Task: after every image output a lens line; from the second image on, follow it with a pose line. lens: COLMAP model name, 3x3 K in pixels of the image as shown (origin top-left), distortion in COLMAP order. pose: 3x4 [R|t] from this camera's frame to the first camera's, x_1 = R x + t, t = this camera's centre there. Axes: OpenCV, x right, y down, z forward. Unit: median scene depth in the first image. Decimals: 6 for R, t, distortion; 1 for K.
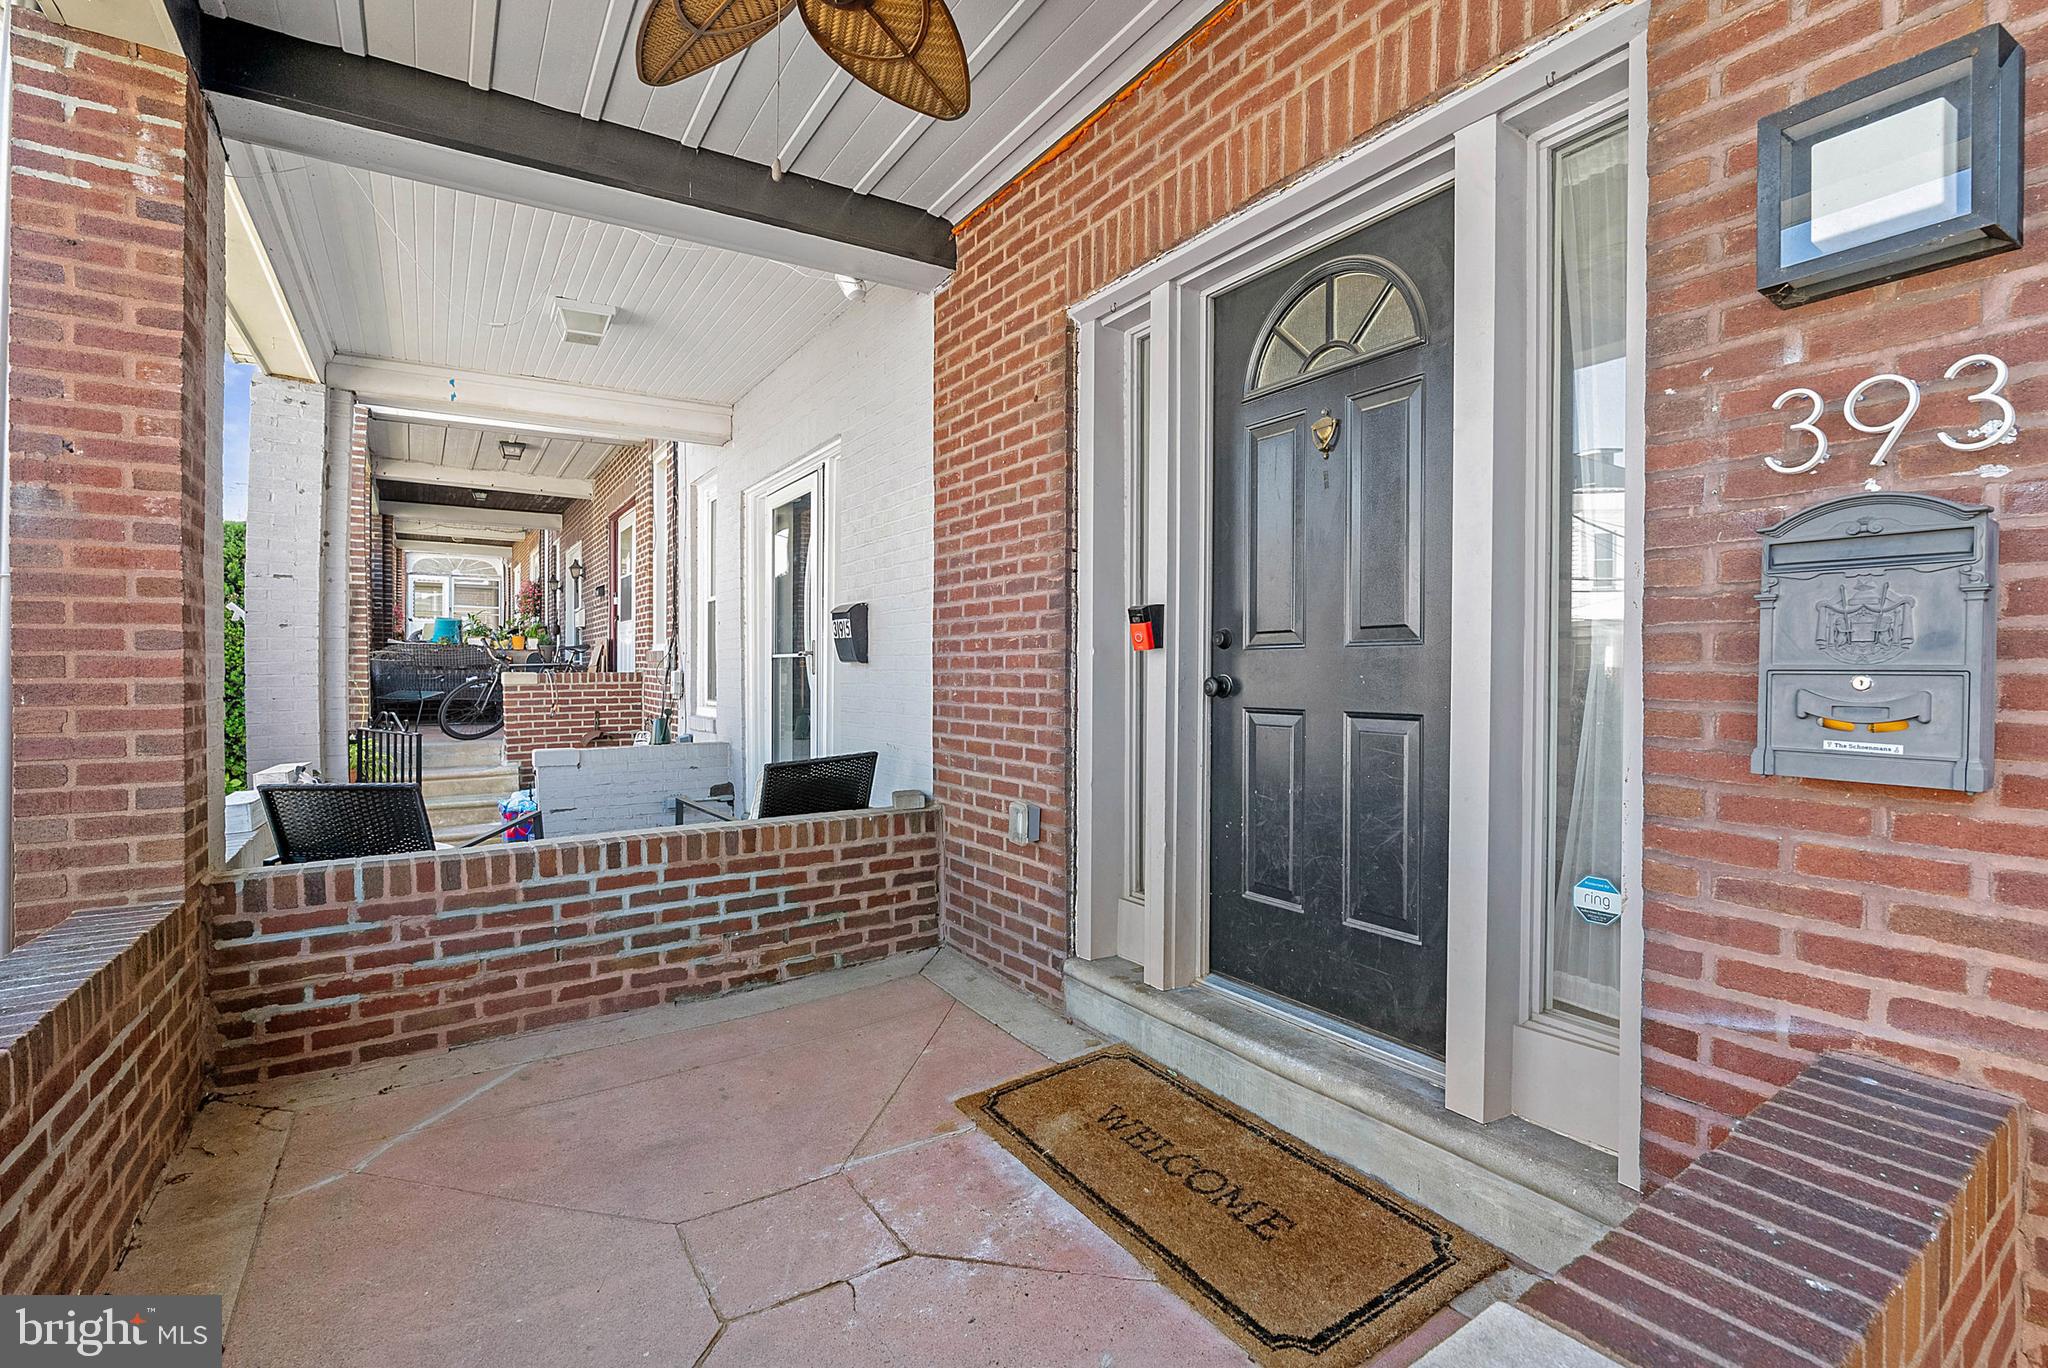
lens RADIAL K [[935.0, 0, 1024.1], [0, 935.0, 688.3], [0, 0, 1]] dist [0.001375, 0.000053]
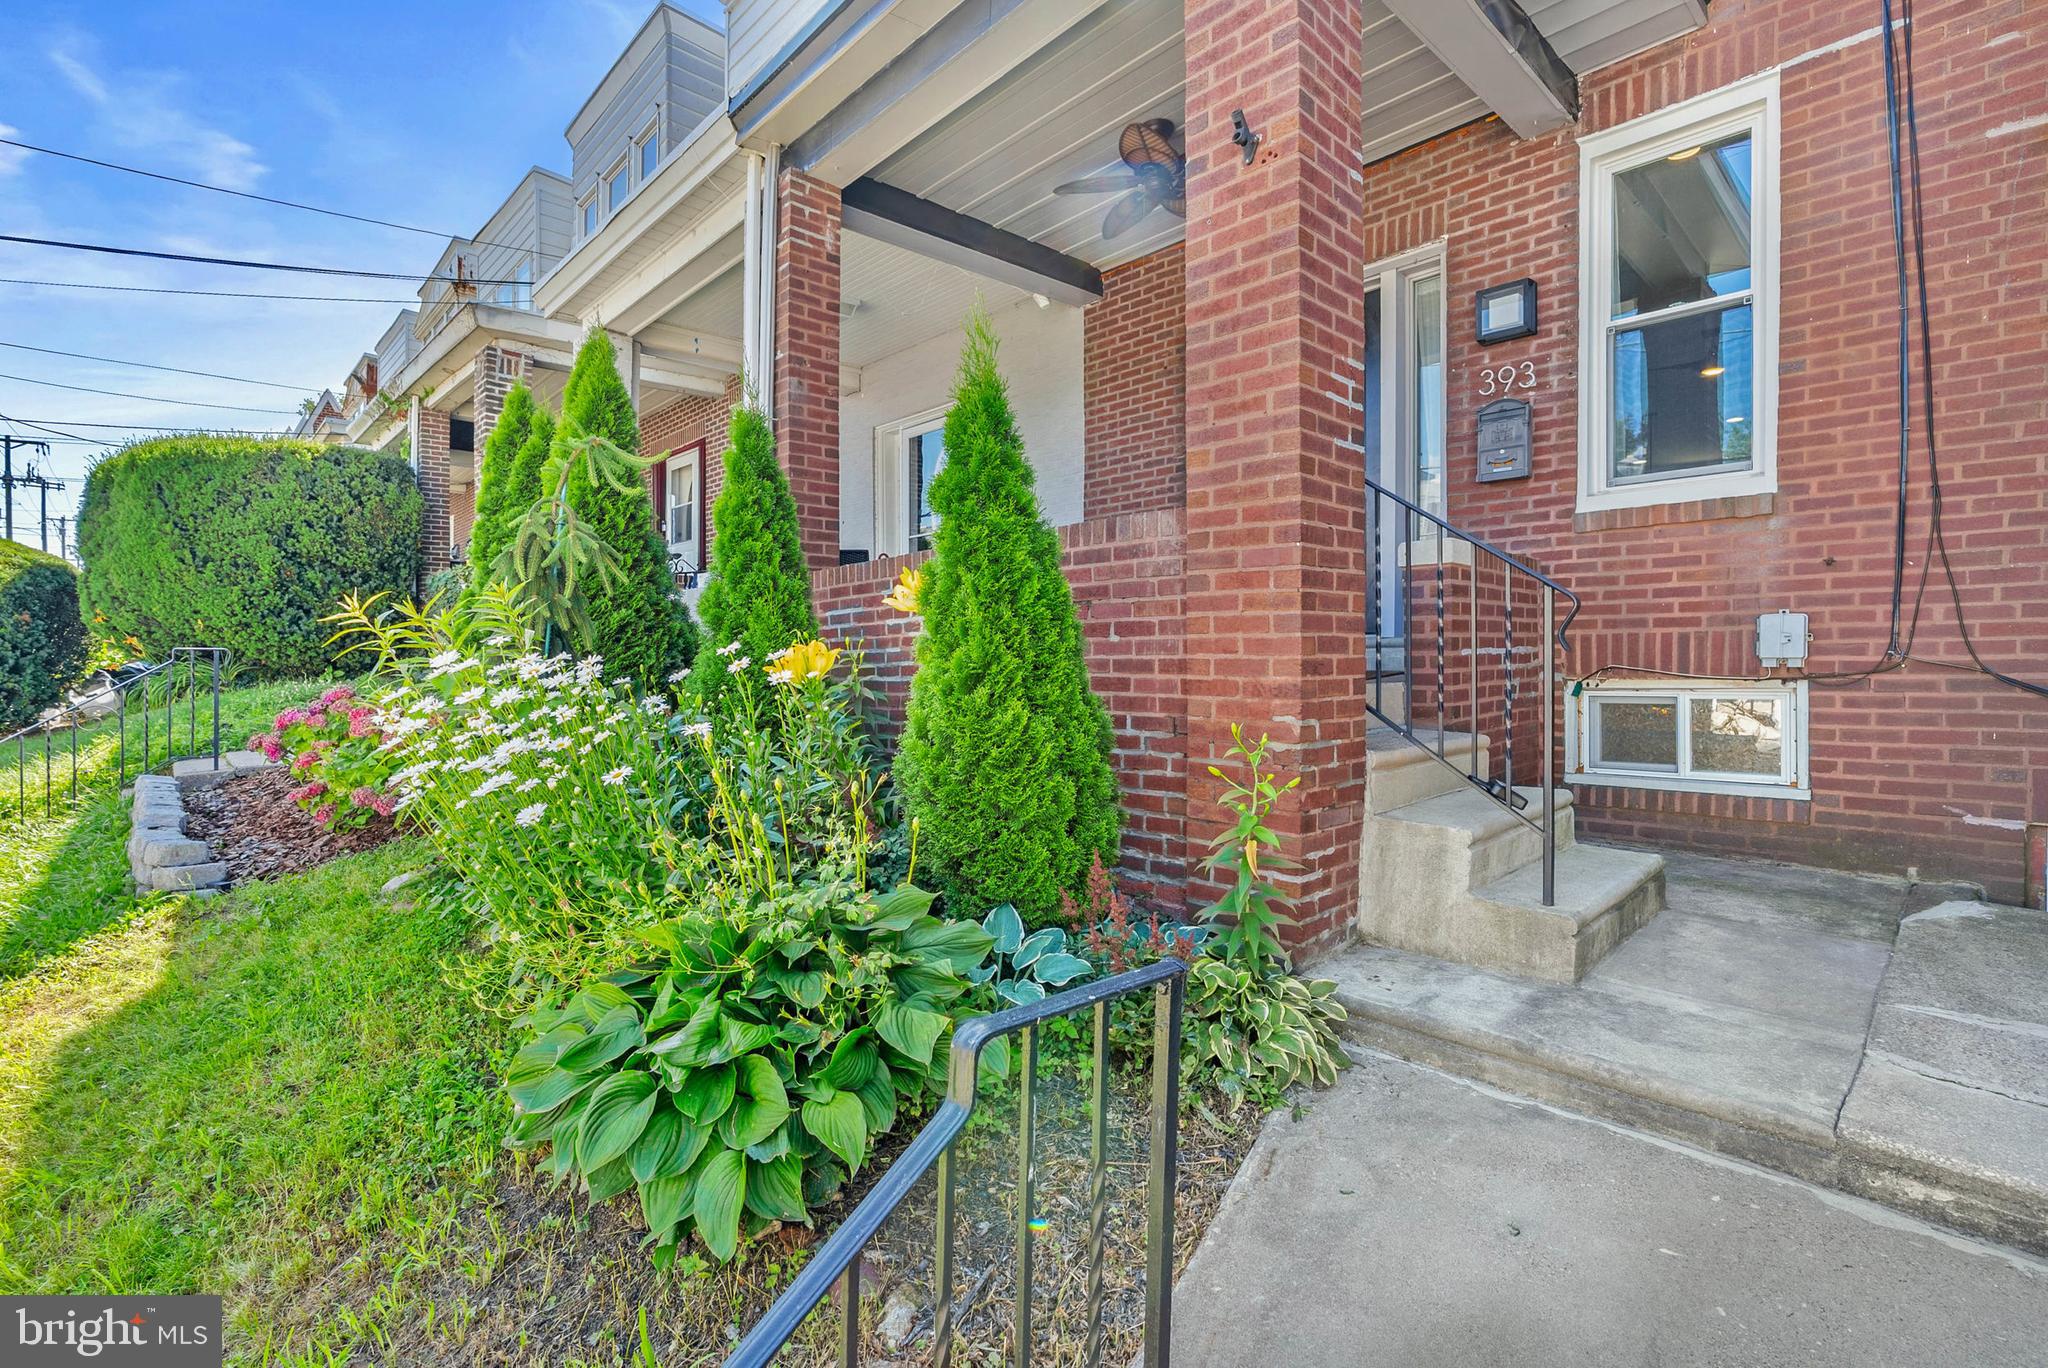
lens RADIAL K [[935.0, 0, 1031.4], [0, 935.0, 667.5], [0, 0, 1]] dist [0.001375, 0.000053]
pose [[0.986074, 0.002689, 0.166283, -0.855911], [-0.000653, 0.999924, -0.012296, 0.501938], [-0.166304, 0.012016, 0.986001, -1.290003]]
